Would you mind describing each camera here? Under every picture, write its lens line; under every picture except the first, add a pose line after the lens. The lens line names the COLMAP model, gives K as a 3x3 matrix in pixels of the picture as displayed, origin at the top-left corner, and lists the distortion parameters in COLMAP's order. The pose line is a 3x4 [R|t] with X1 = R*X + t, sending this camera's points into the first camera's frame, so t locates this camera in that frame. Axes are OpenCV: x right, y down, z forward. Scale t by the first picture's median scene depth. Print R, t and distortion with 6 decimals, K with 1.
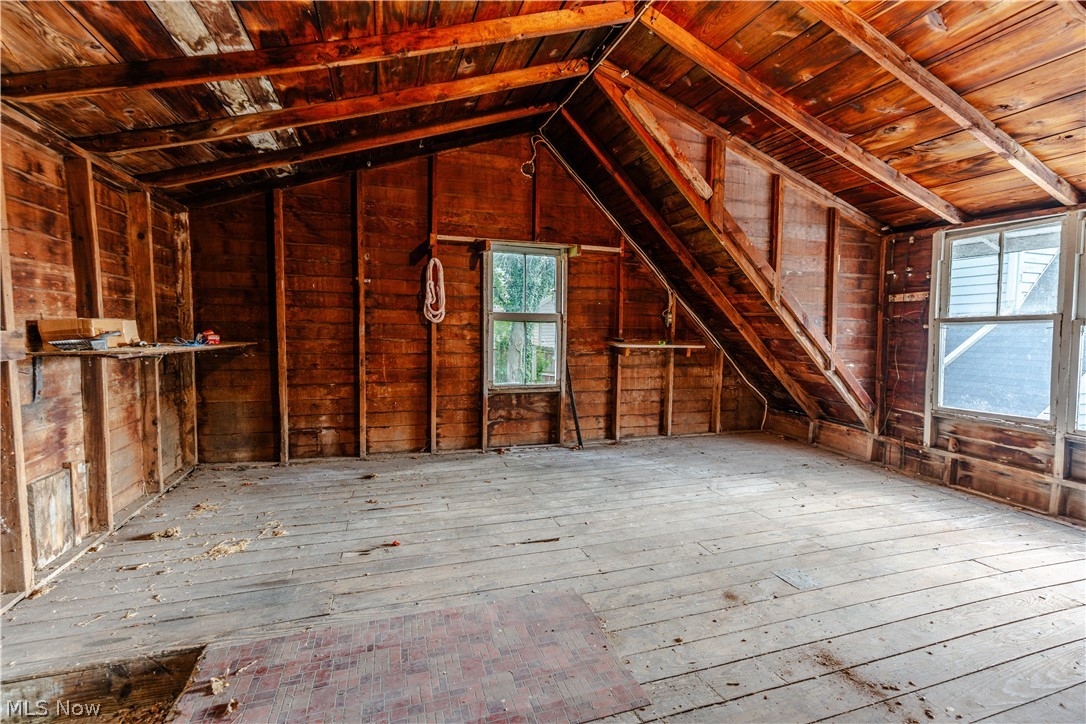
lens RADIAL K [[456.3, 0, 522.4], [0, 456.3, 362.3], [0, 0, 1]] dist [0.000458, -0.000060]
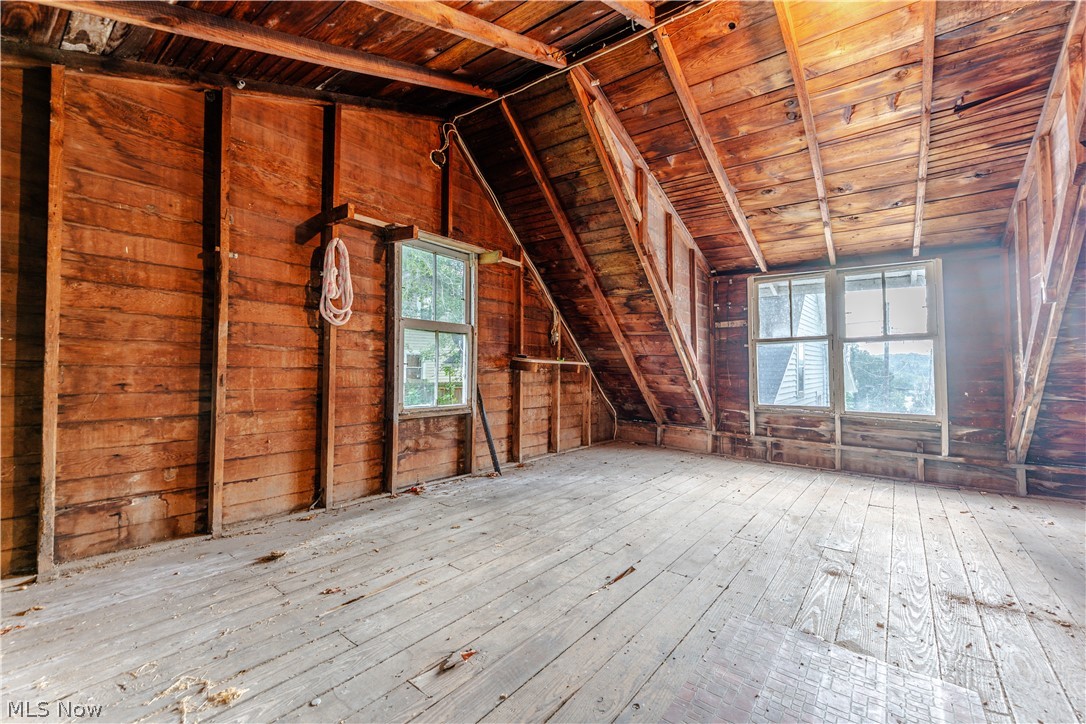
lens RADIAL K [[446.6, 0, 537.4], [0, 446.6, 363.5], [0, 0, 1]] dist [0.000557, -0.000013]
pose [[0.828212, 0.005256, 0.560390, -0.333627], [0.038241, 0.997095, -0.065869, 0.034473], [-0.559108, 0.075984, 0.825605, 0.238002]]
